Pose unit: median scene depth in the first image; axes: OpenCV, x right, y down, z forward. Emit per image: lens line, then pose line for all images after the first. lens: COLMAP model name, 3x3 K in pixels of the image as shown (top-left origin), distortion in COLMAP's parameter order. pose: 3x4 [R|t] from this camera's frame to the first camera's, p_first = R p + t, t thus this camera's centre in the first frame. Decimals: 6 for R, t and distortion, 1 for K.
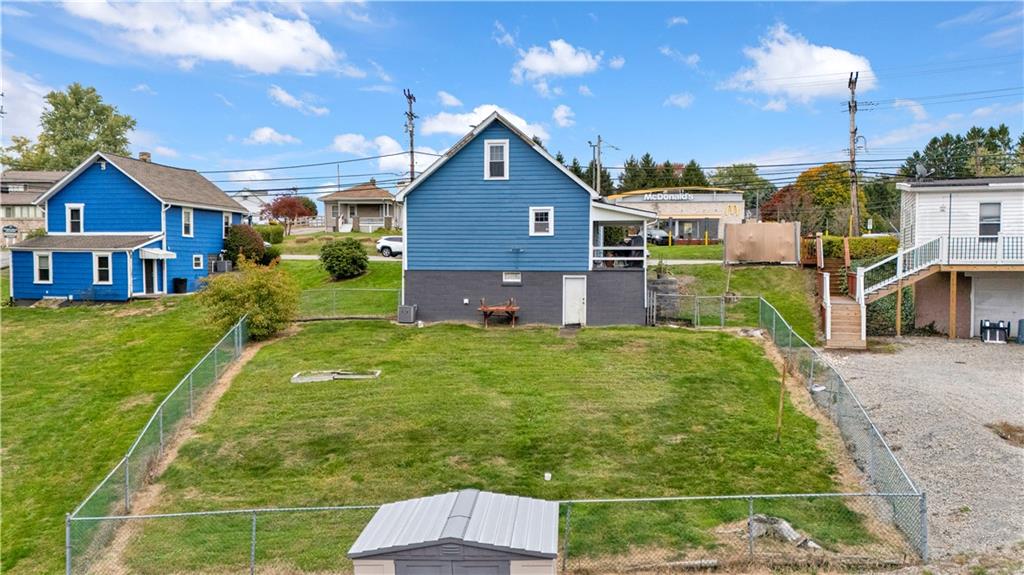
lens RADIAL K [[749.0, 0, 510.6], [0, 749.0, 288.9], [0, 0, 1]] dist [0.069165, -0.064089]
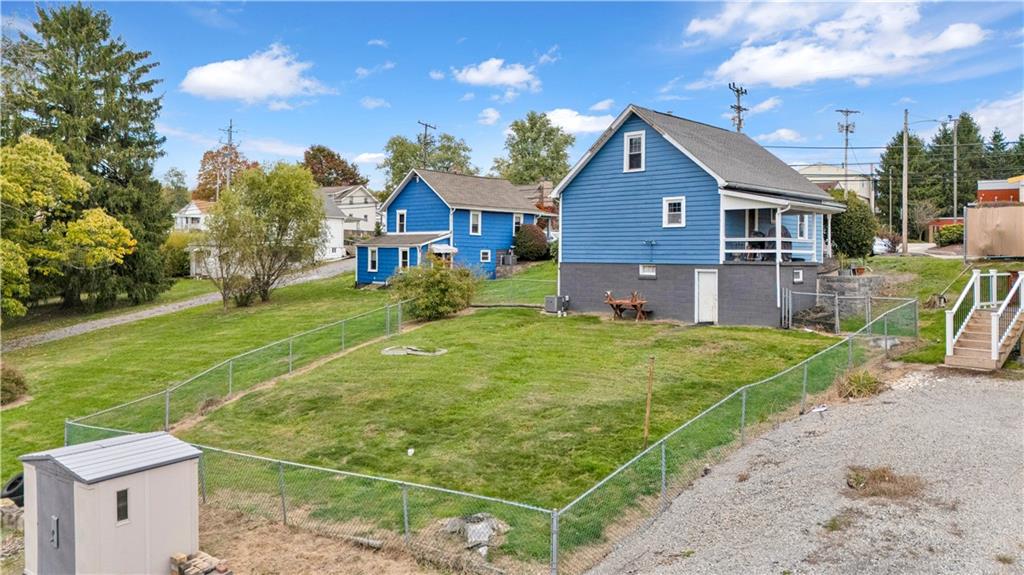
lens RADIAL K [[749.0, 0, 538.2], [0, 749.0, 253.1], [0, 0, 1]] dist [0.069165, -0.064089]
pose [[0.828359, 0.001388, -0.560196, 0.350681], [-0.027537, 0.998889, -0.038245, 0.002570], [0.559520, 0.047107, 0.827477, 0.093001]]
